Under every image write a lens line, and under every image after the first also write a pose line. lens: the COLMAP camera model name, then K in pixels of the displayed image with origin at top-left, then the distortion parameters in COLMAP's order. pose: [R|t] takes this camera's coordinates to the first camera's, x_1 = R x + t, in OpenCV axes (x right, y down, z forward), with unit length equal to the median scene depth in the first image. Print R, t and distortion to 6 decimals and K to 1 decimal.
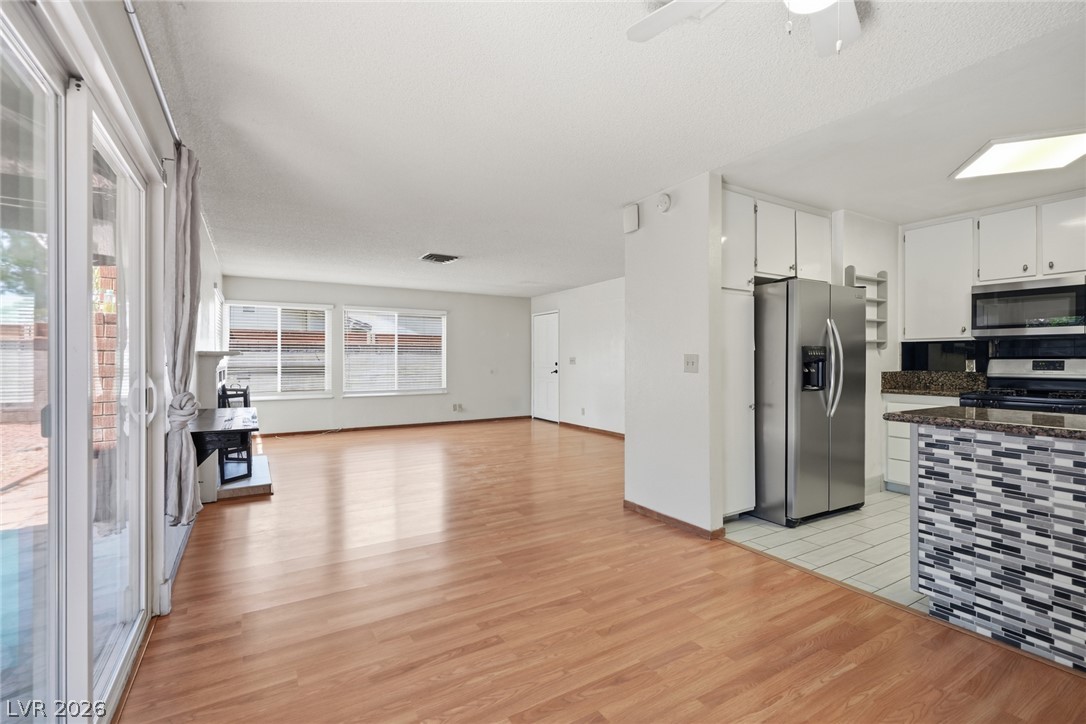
lens RADIAL K [[490.2, 0, 545.4], [0, 490.2, 360.4], [0, 0, 1]] dist [-0.005581, -0.000272]
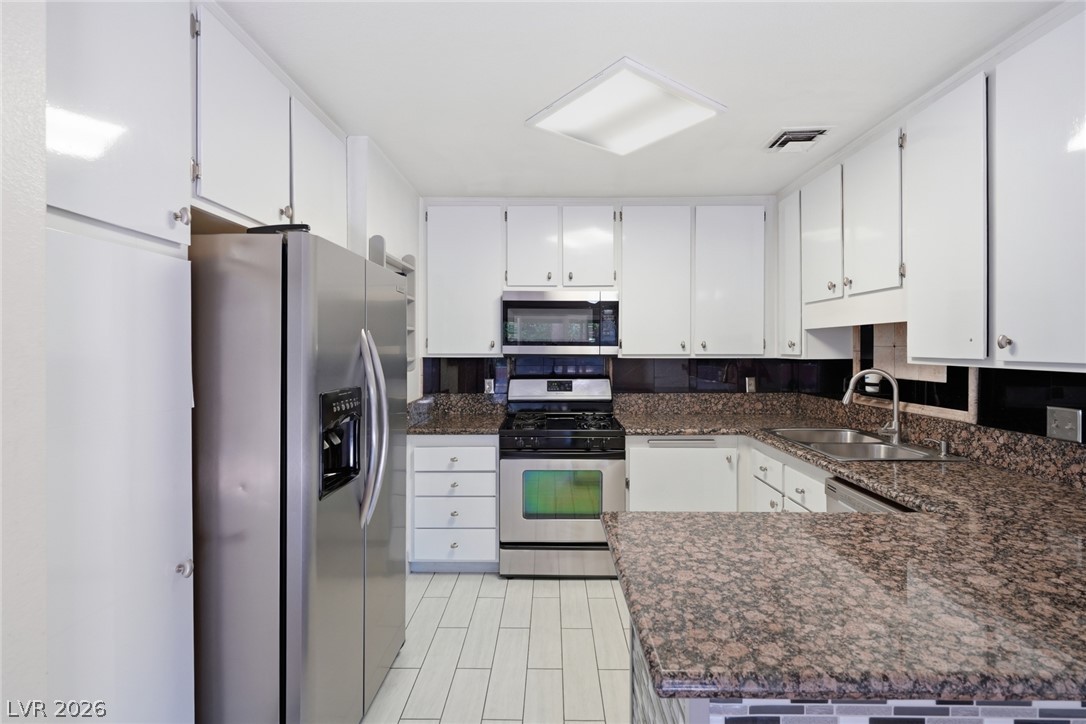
lens RADIAL K [[490.2, 0, 544.4], [0, 490.2, 352.7], [0, 0, 1]] dist [-0.005581, -0.000272]
pose [[0.525306, -0.007662, 0.850879, 0.238206], [-0.001011, 0.999953, 0.009629, -0.061421], [-0.850913, -0.005918, 0.525274, 0.546605]]
